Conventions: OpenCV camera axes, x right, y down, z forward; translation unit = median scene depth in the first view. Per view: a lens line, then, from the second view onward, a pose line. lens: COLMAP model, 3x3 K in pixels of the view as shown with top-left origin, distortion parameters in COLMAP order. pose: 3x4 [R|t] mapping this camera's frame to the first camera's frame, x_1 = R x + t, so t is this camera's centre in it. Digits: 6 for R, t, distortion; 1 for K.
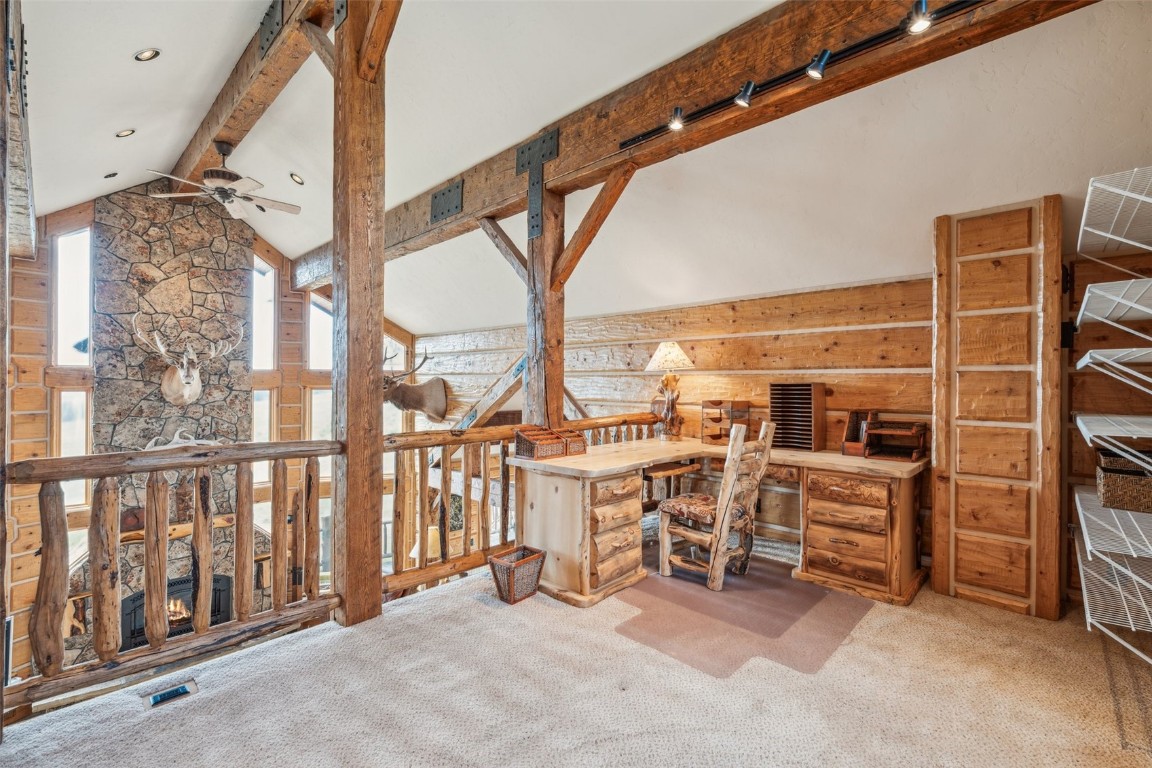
lens RADIAL K [[498.2, 0, 576.0], [0, 498.2, 384.0], [0, 0, 1]] dist [-0.000207, -0.000223]
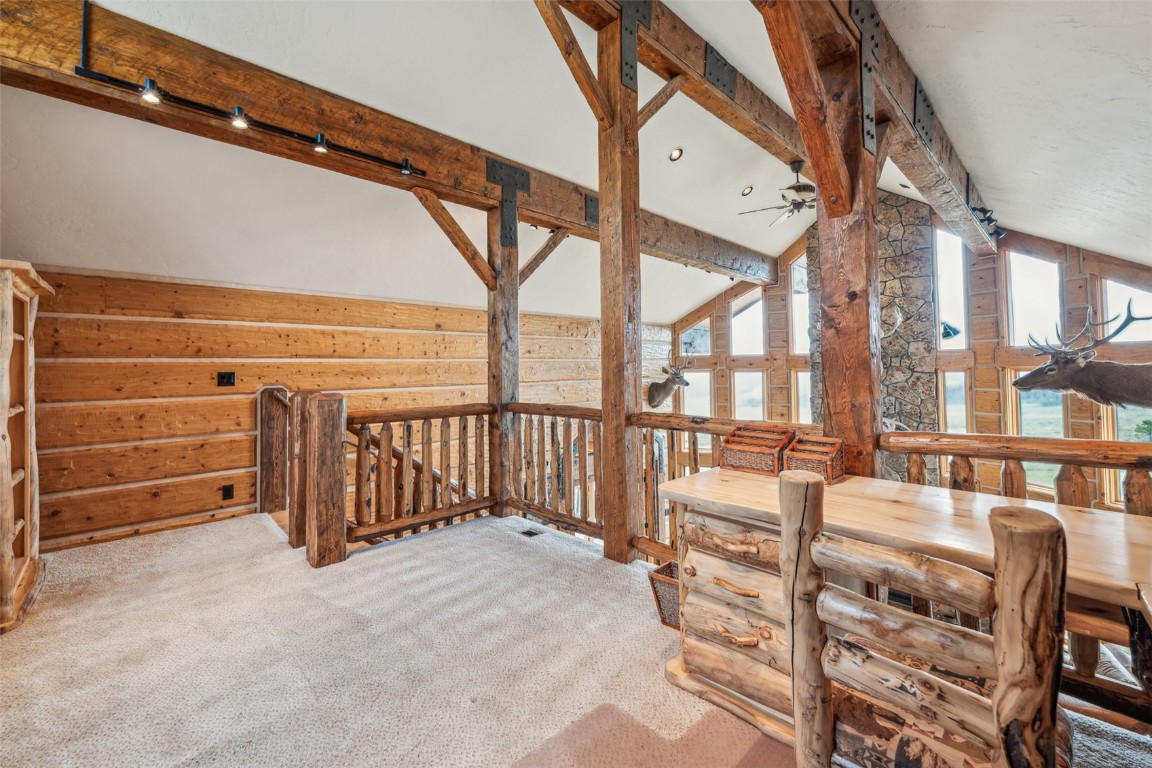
lens RADIAL K [[475.8, 0, 581.4], [0, 475.8, 354.0], [0, 0, 1]] dist [-0.002128, -0.000471]
pose [[-0.036623, -0.033148, -0.998779, 0.297710], [0.010790, 0.999378, -0.033563, 0.001574], [0.999271, -0.012006, -0.036242, 0.374081]]
